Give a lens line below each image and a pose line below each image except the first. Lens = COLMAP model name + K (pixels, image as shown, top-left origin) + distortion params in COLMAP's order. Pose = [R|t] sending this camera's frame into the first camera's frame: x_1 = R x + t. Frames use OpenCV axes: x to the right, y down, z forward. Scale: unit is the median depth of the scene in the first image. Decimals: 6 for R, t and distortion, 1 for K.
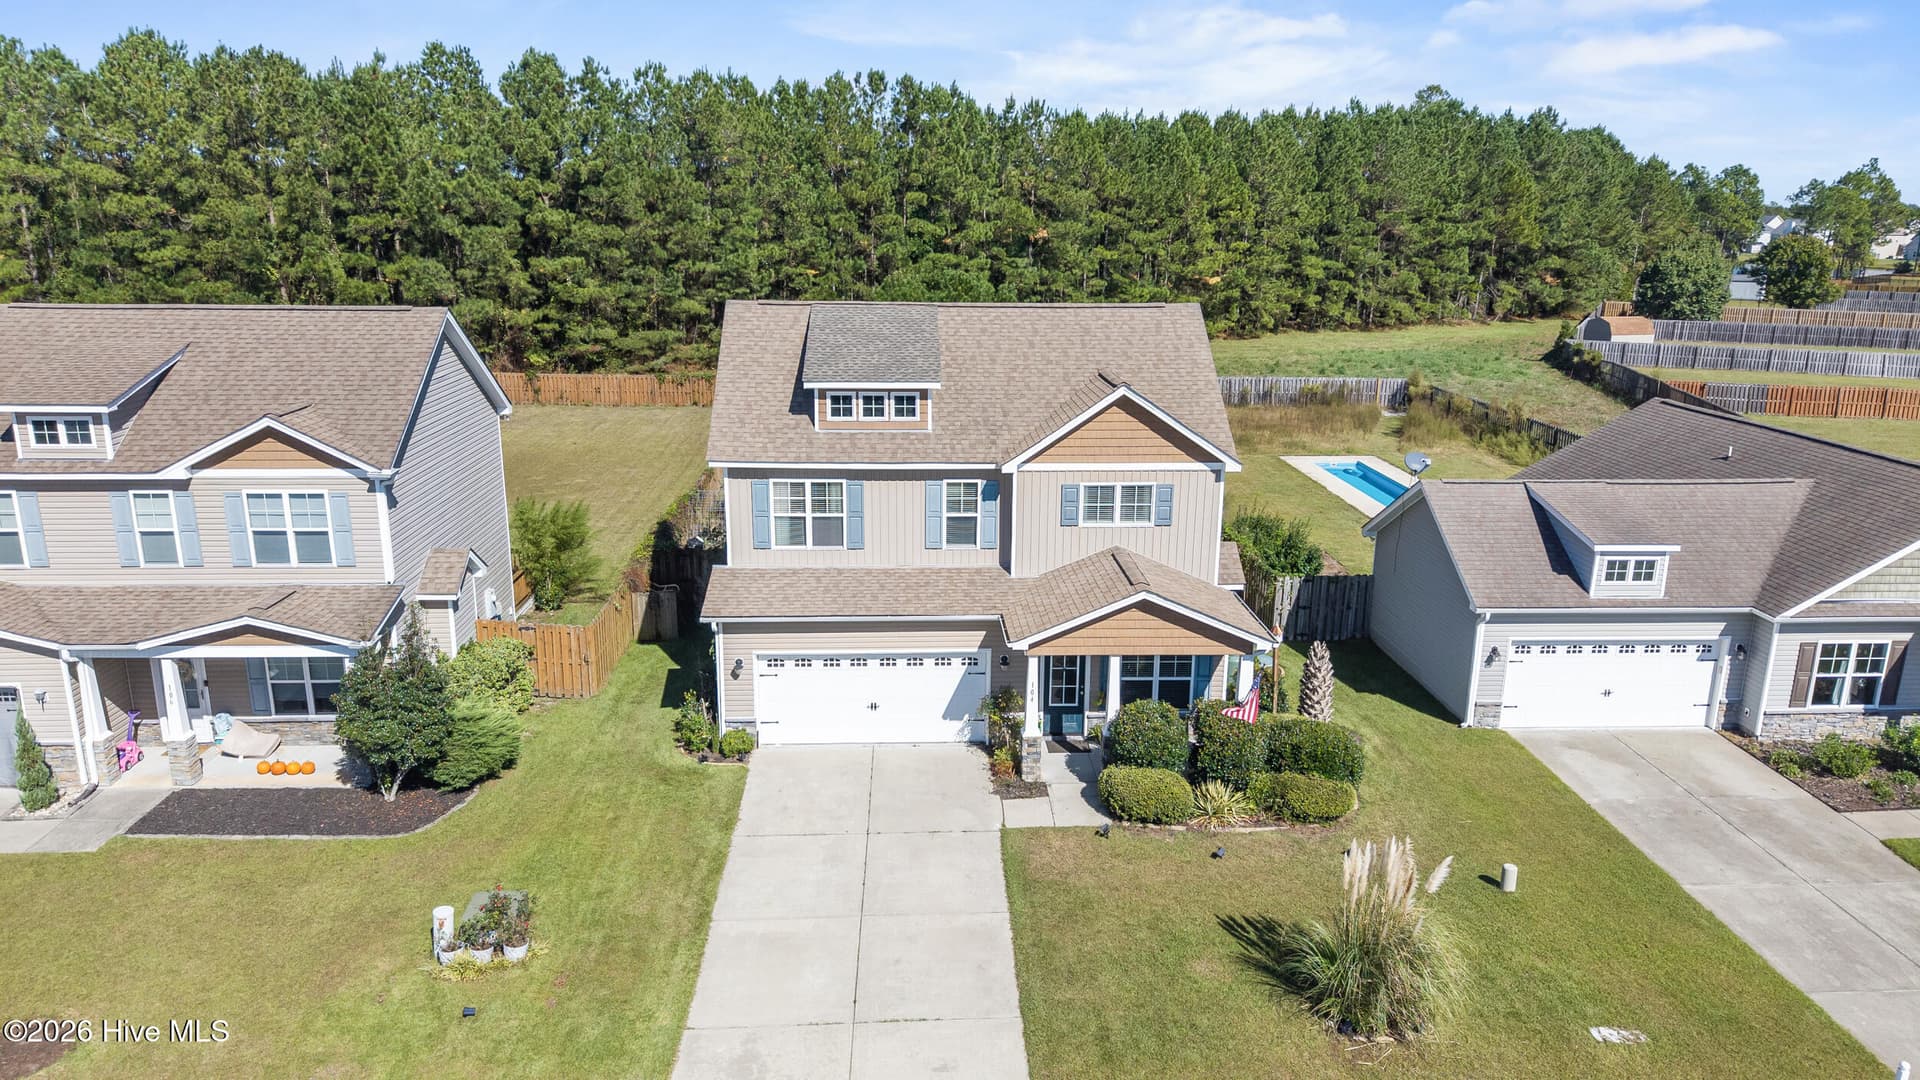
lens RADIAL K [[1278.3, 0, 965.7], [0, 1278.3, 535.2], [0, 0, 1]] dist [0.027689, -0.026915]
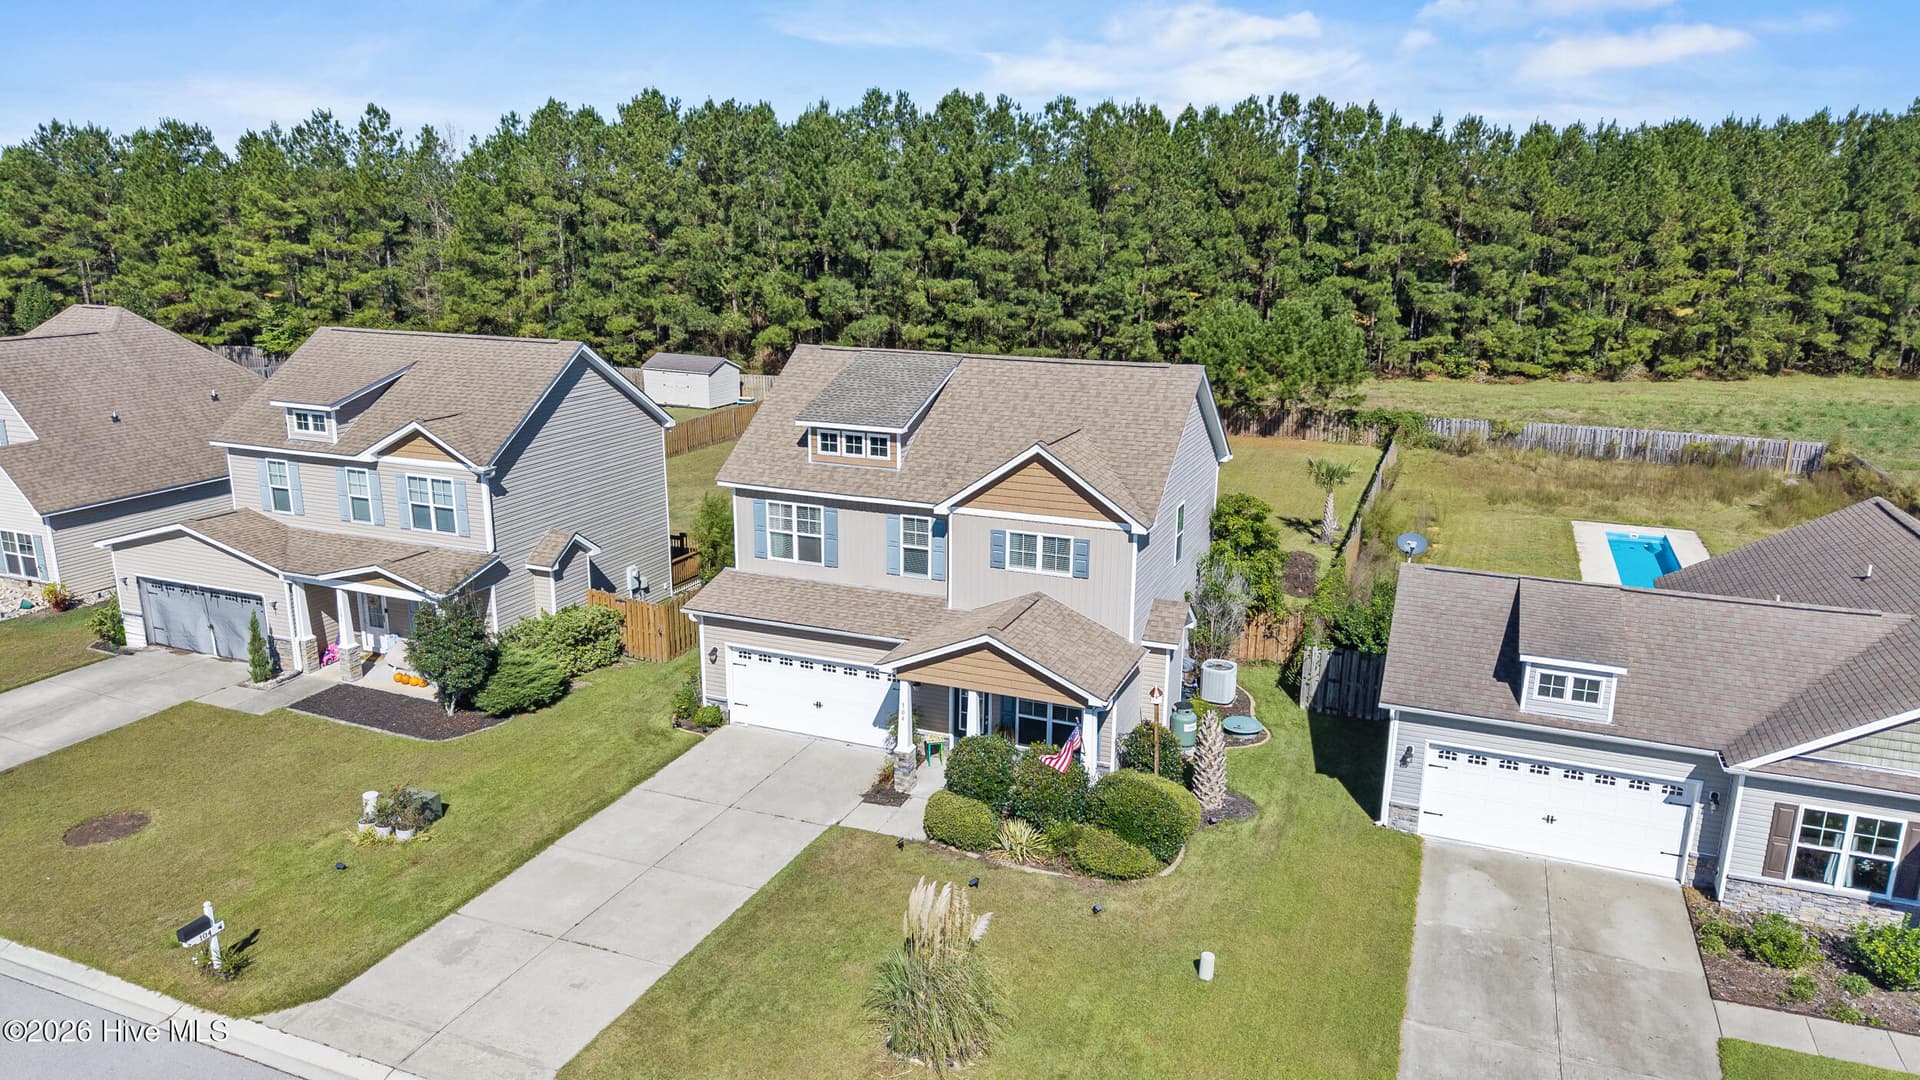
lens RADIAL K [[1278.3, 0, 967.2], [0, 1278.3, 538.3], [0, 0, 1]] dist [0.027689, -0.026915]
pose [[0.907284, 0.103938, -0.407472, 0.491505], [-0.104262, 0.994318, 0.021481, -0.052444], [0.407389, 0.022995, 0.912965, 0.001174]]
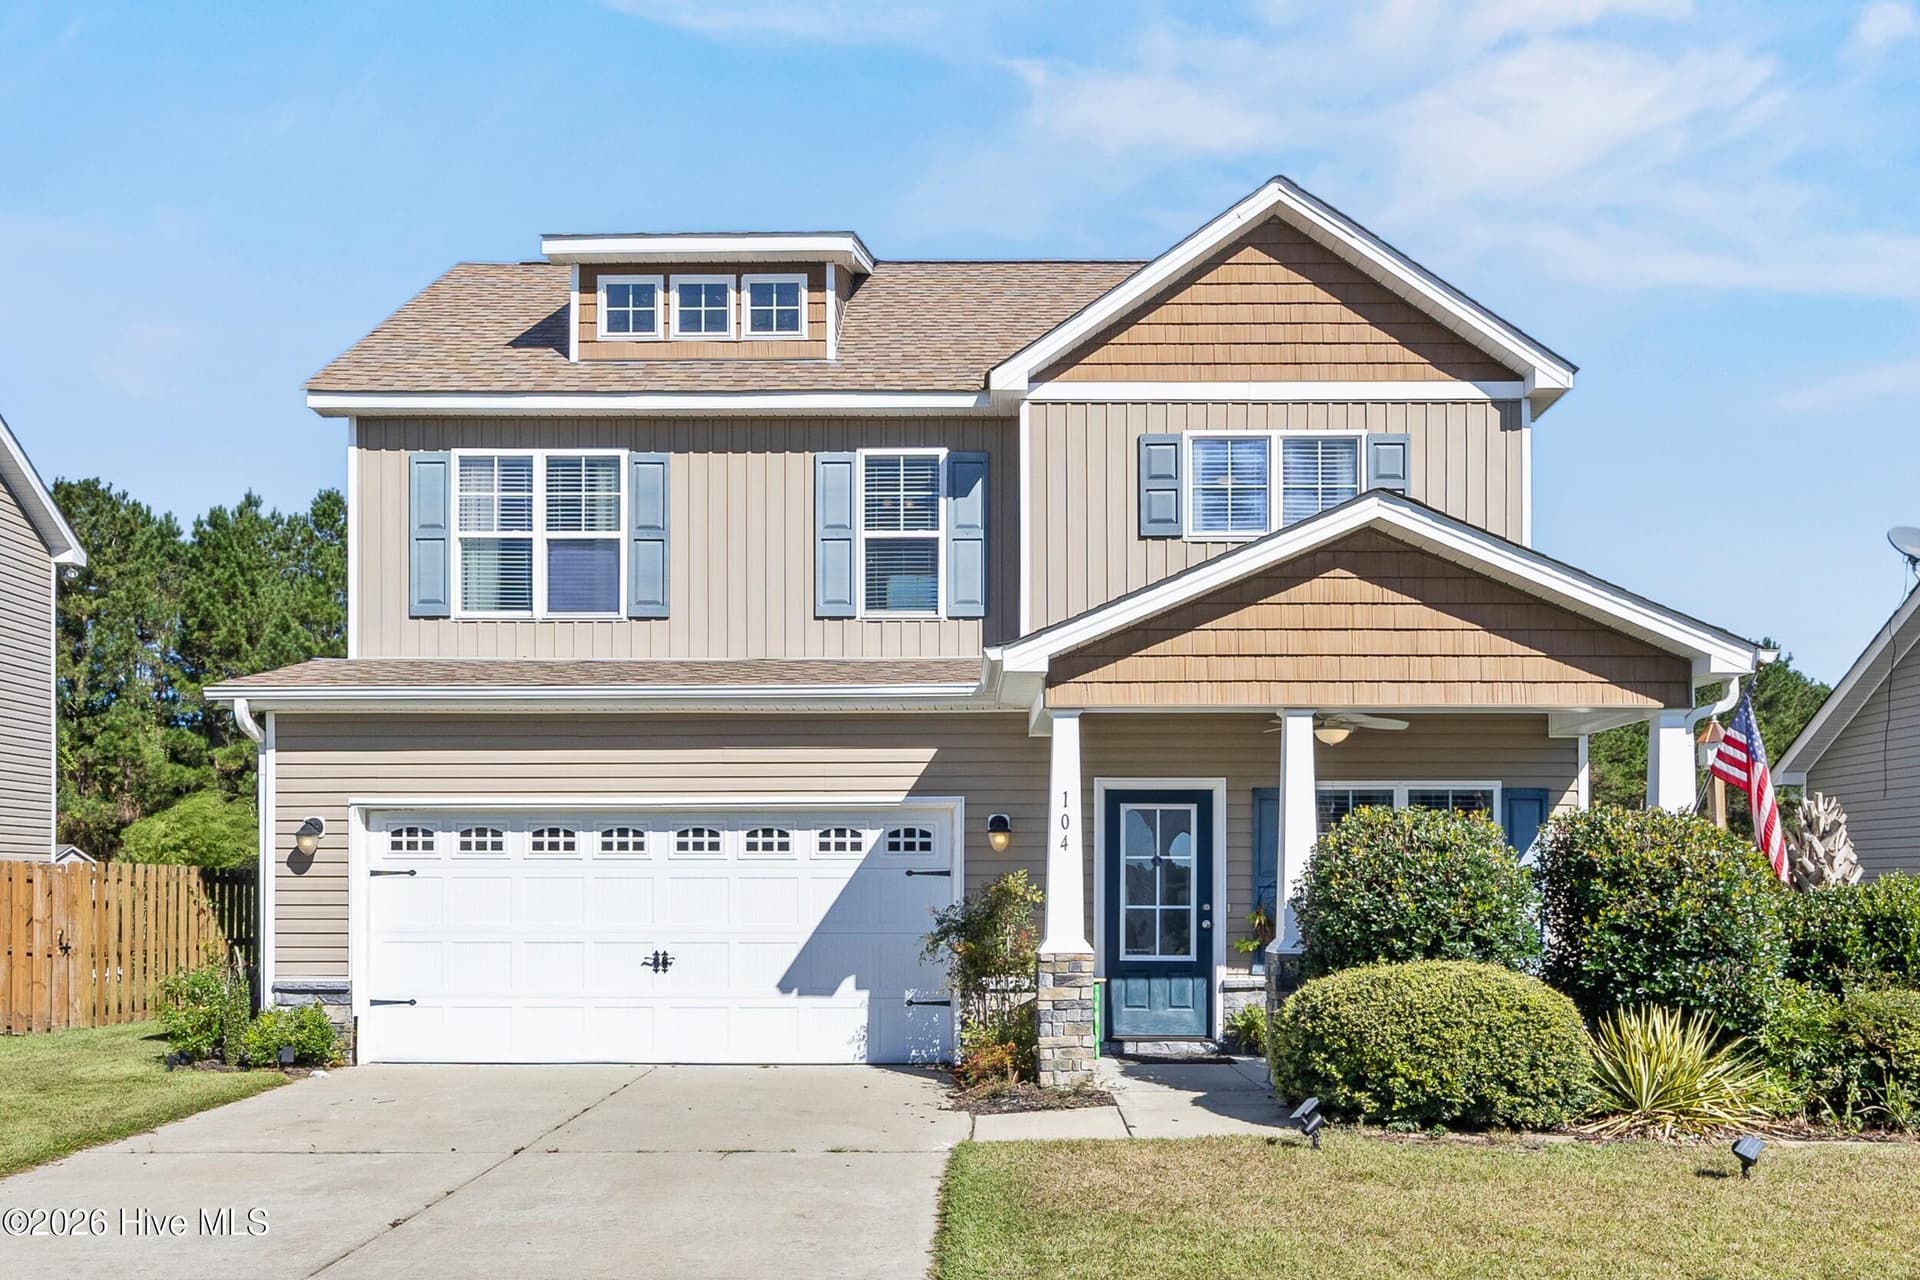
lens RADIAL K [[1529.1, 0, 950.8], [0, 1529.1, 897.3], [0, 0, 1]] dist [-0.020375, 0.003103]
pose [[0.998341, -0.010088, -0.056679, 0.040679], [-0.003913, 0.970360, -0.241632, 0.221491], [0.057436, 0.241453, 0.968711, 0.543245]]
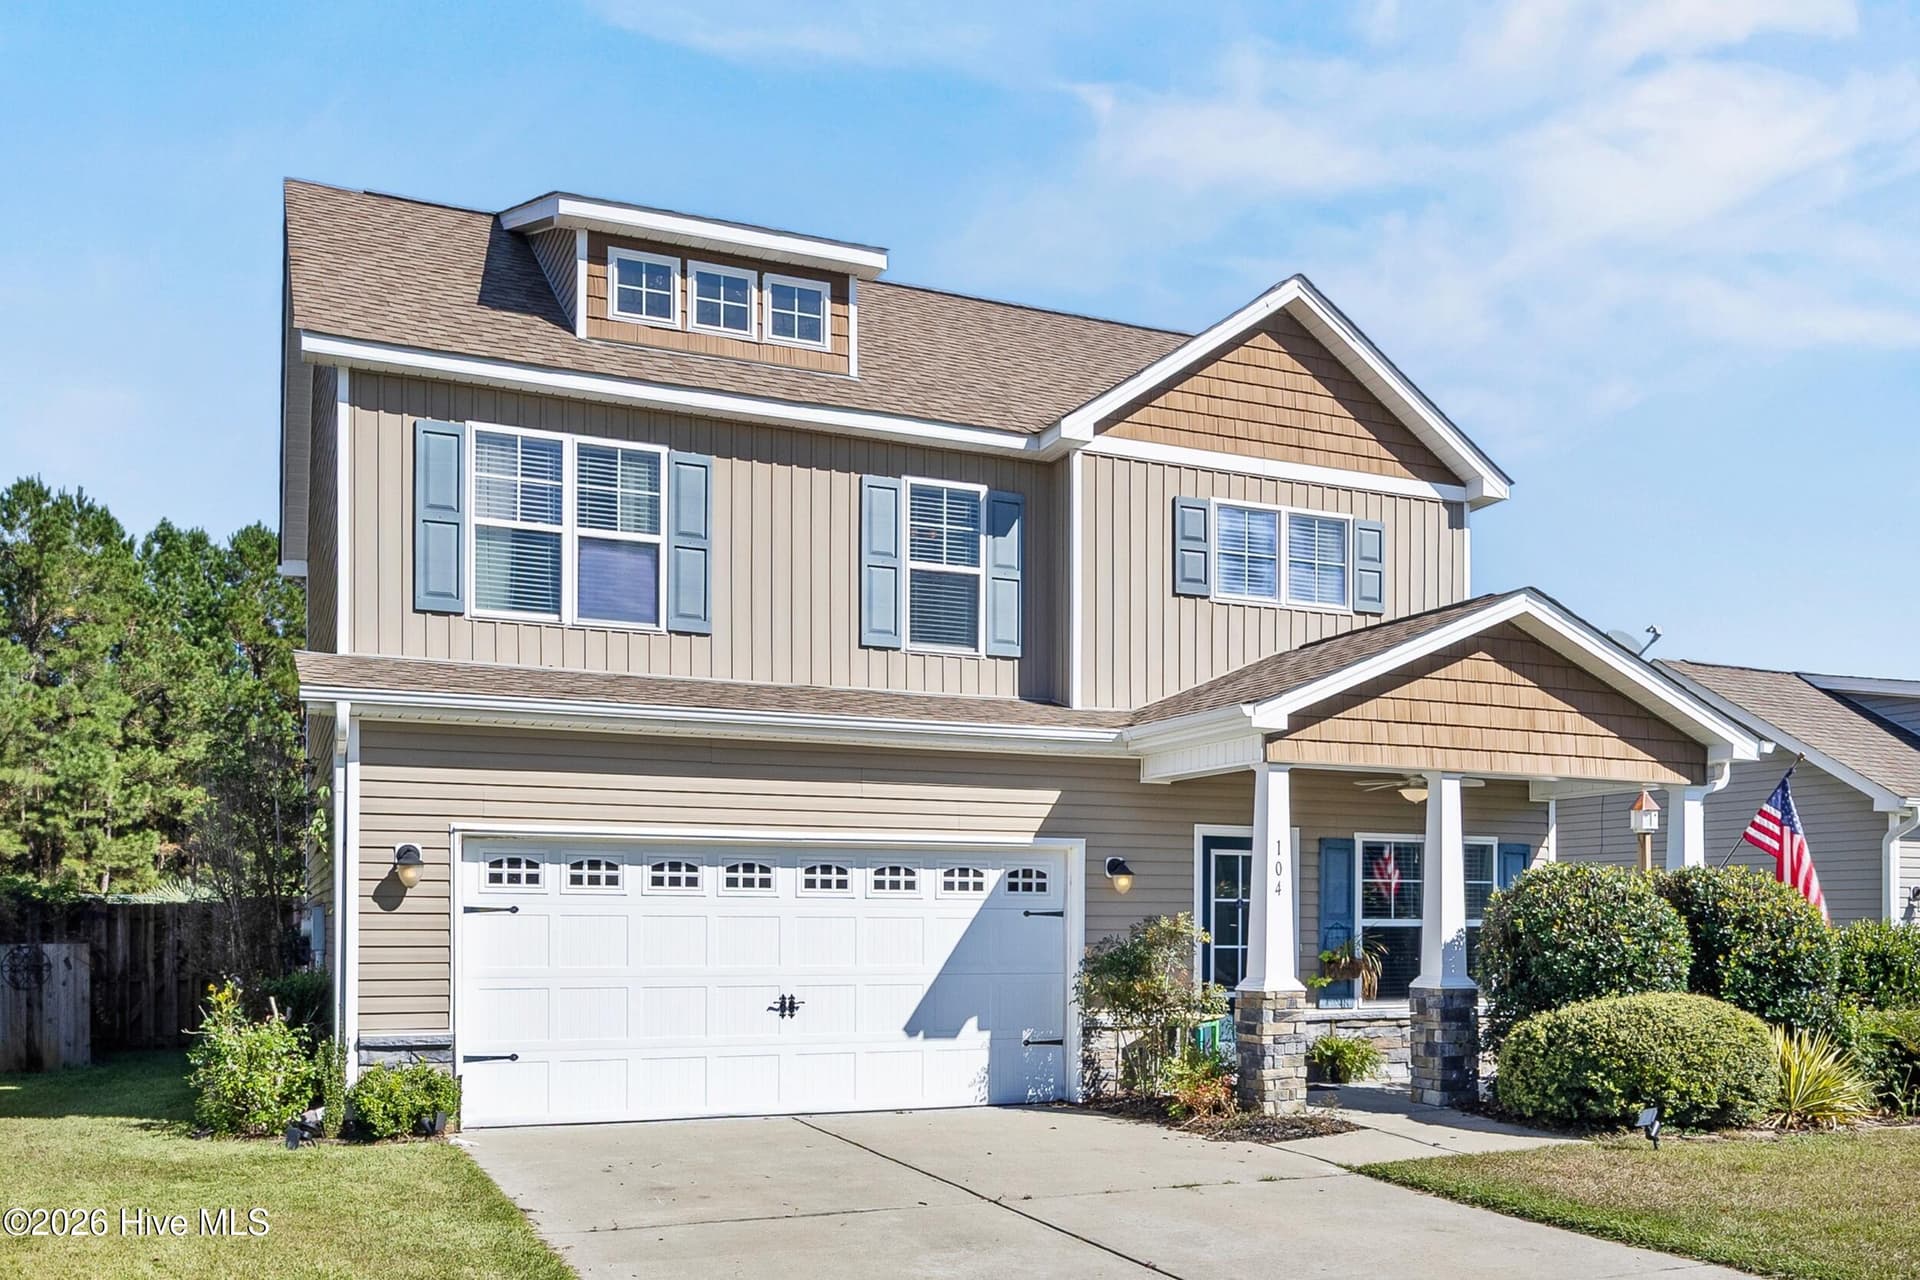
lens RADIAL K [[1634.4, 0, 994.5], [0, 1634.4, 936.2], [0, 0, 1]] dist [-0.025948, 0.012659]
pose [[0.931326, -0.009592, 0.364060, -0.181422], [0.095207, 0.971301, -0.217966, 0.216727], [-0.351521, 0.237658, 0.905512, 0.544408]]
